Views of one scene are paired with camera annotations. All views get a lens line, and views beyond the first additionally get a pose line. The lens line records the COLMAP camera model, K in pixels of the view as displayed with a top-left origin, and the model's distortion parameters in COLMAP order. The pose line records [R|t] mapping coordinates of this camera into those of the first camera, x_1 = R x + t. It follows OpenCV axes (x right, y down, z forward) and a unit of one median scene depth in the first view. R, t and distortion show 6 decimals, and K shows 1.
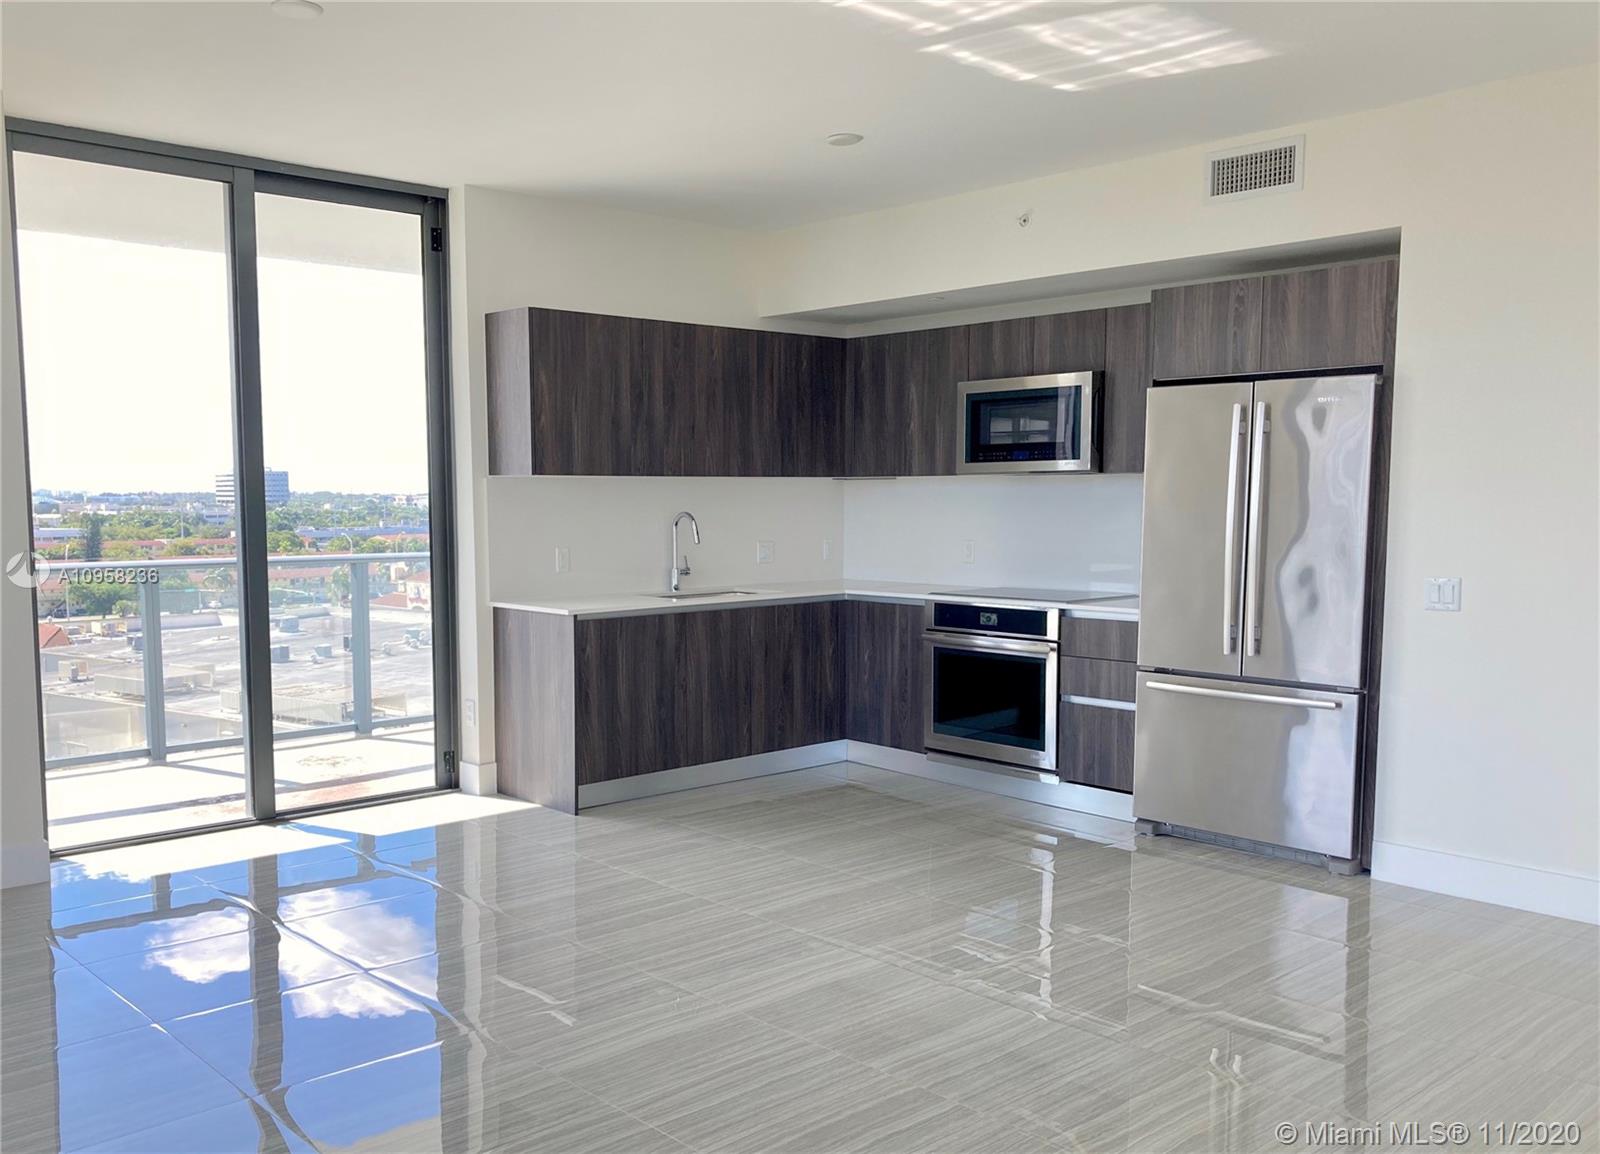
lens RADIAL K [[1403.0, 0, 747.1], [0, 1403.0, 655.7], [0, 0, 1]] dist [0.002661, -0.015098]
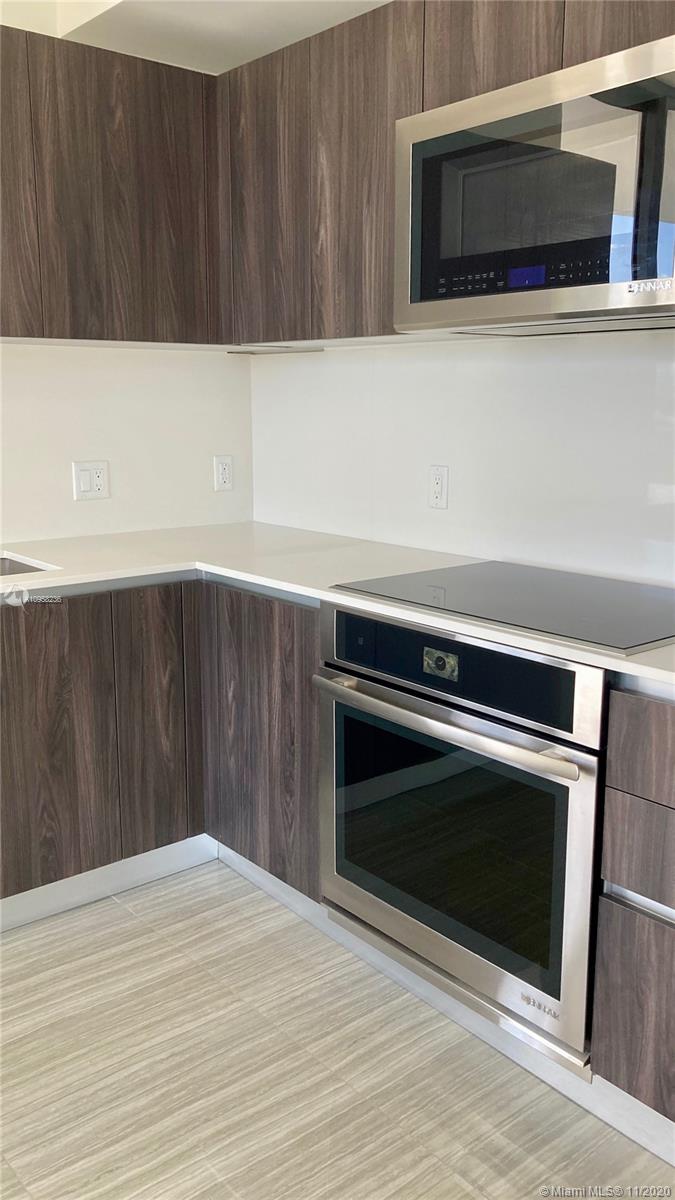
lens RADIAL K [[1017.0, 0, 334.3], [0, 1017.0, 594.2], [0, 0, 1]] dist [0.021082, -0.031281]
pose [[0.998554, 0.017050, -0.050982, 0.154223], [-0.012902, 0.996663, 0.080606, -0.072370], [0.052186, -0.079832, 0.995441, 0.684218]]
